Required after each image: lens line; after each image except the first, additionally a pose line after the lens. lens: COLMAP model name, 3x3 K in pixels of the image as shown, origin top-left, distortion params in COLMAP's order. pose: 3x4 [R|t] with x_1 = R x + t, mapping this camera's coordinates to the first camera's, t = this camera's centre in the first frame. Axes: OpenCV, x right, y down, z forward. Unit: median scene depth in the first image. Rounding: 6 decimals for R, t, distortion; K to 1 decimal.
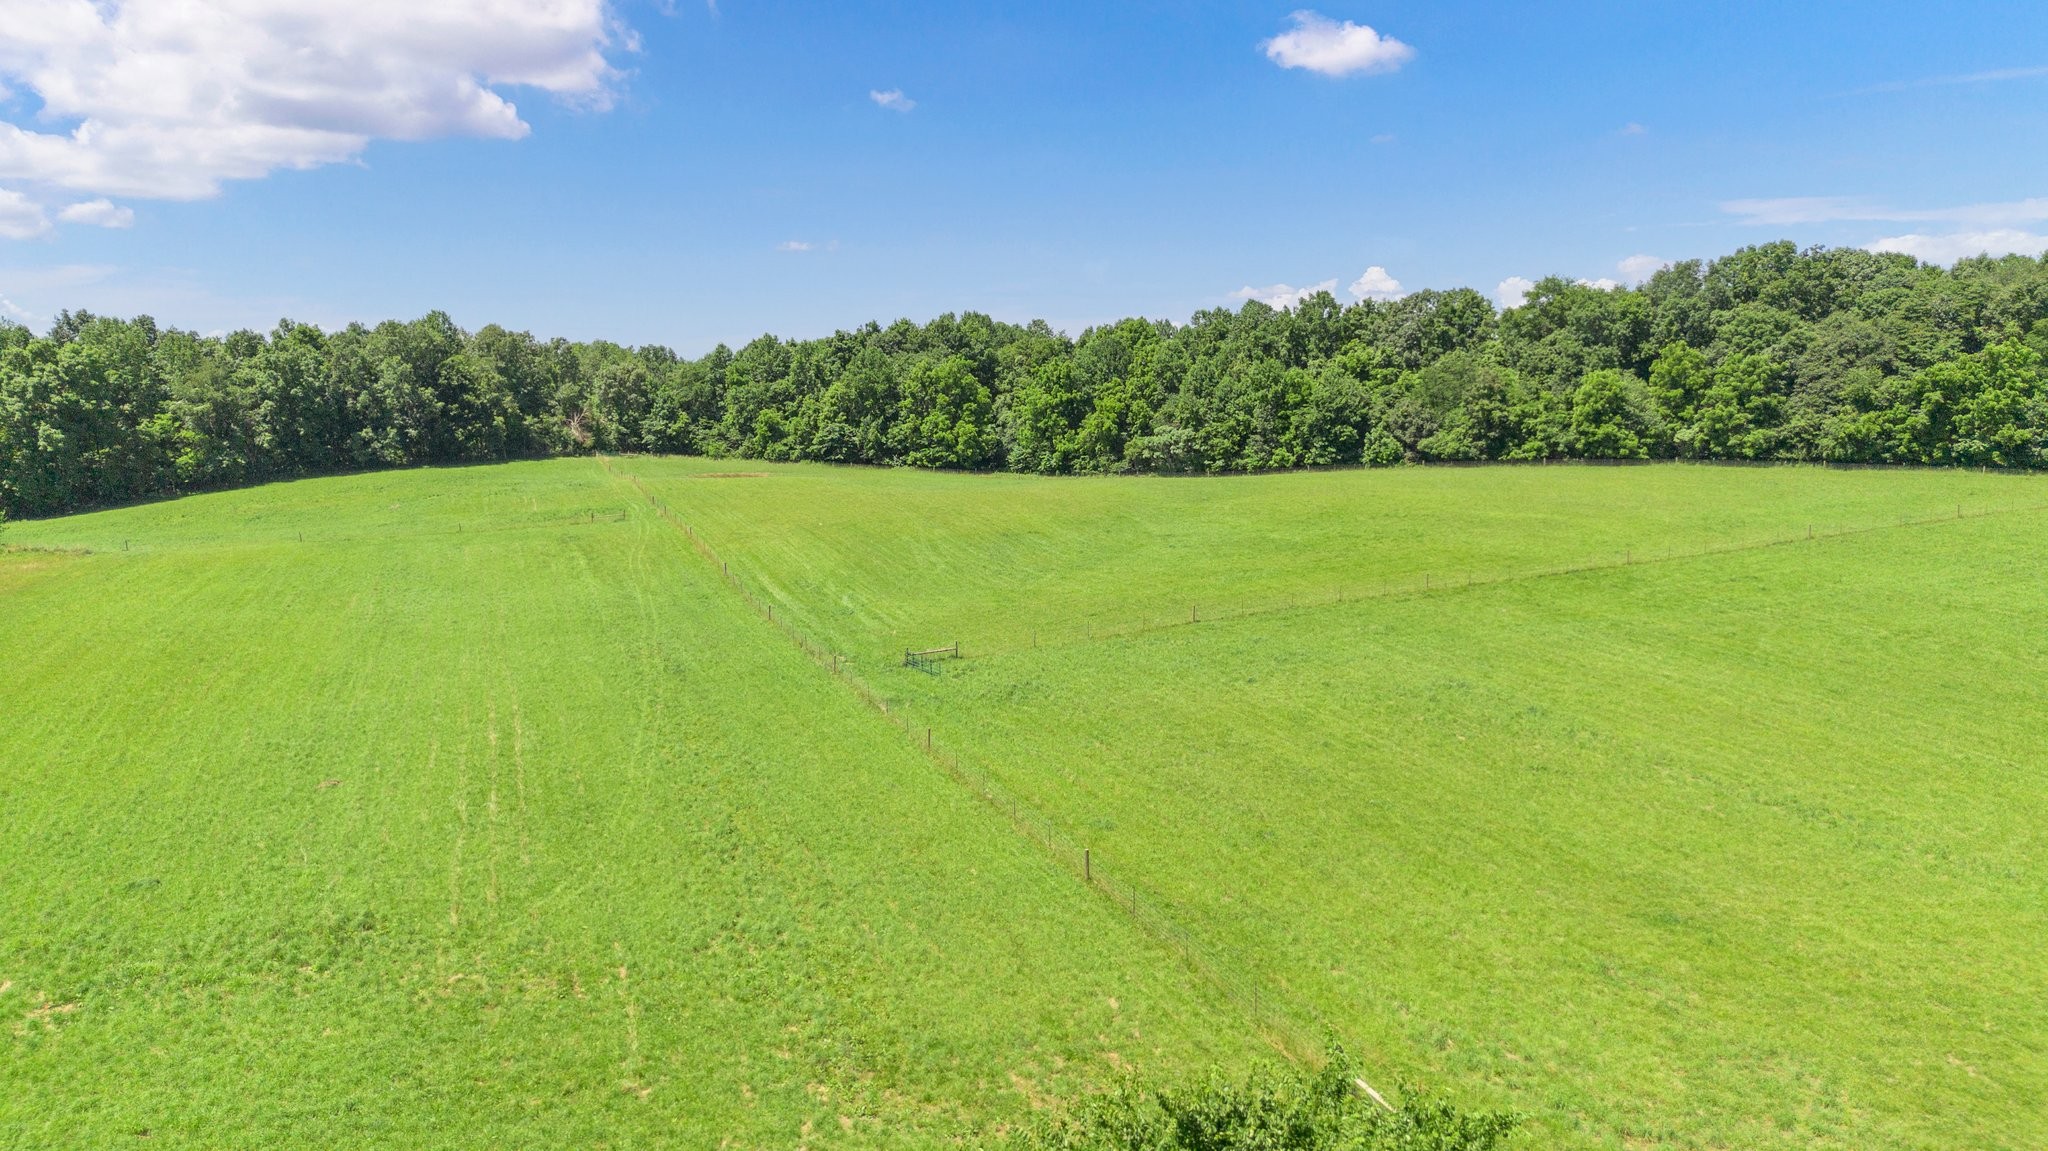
lens RADIAL K [[1435.7, 0, 1024.0], [0, 1435.7, 575.5], [0, 0, 1]] dist [0.039795, -0.006286]
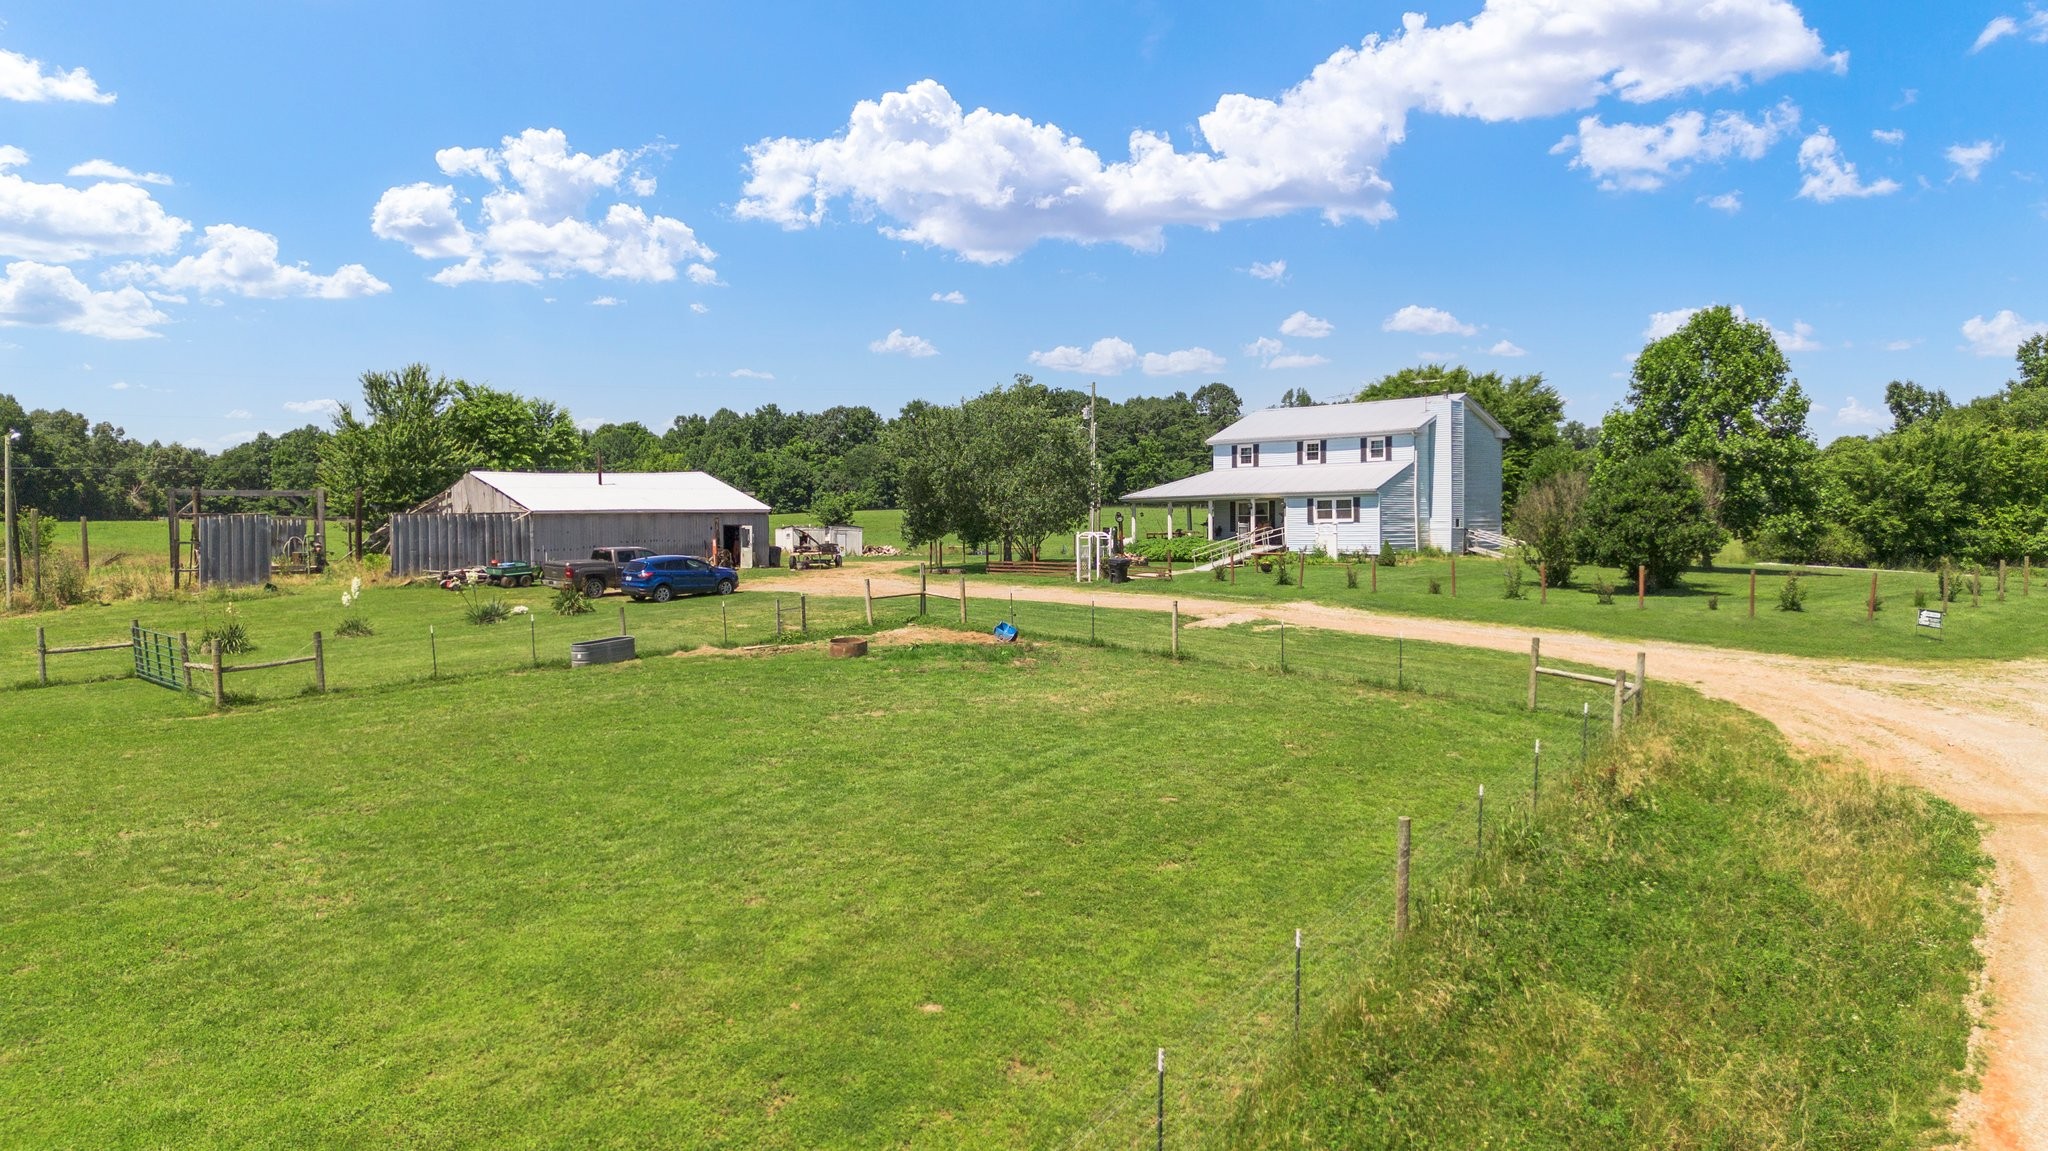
lens RADIAL K [[1435.7, 0, 1024.0], [0, 1435.7, 575.5], [0, 0, 1]] dist [0.039795, -0.006286]
pose [[0.899808, -0.012706, 0.436101, -0.223740], [0.057749, 0.994249, -0.090185, 0.136793], [-0.432447, 0.106333, 0.895368, -0.453697]]
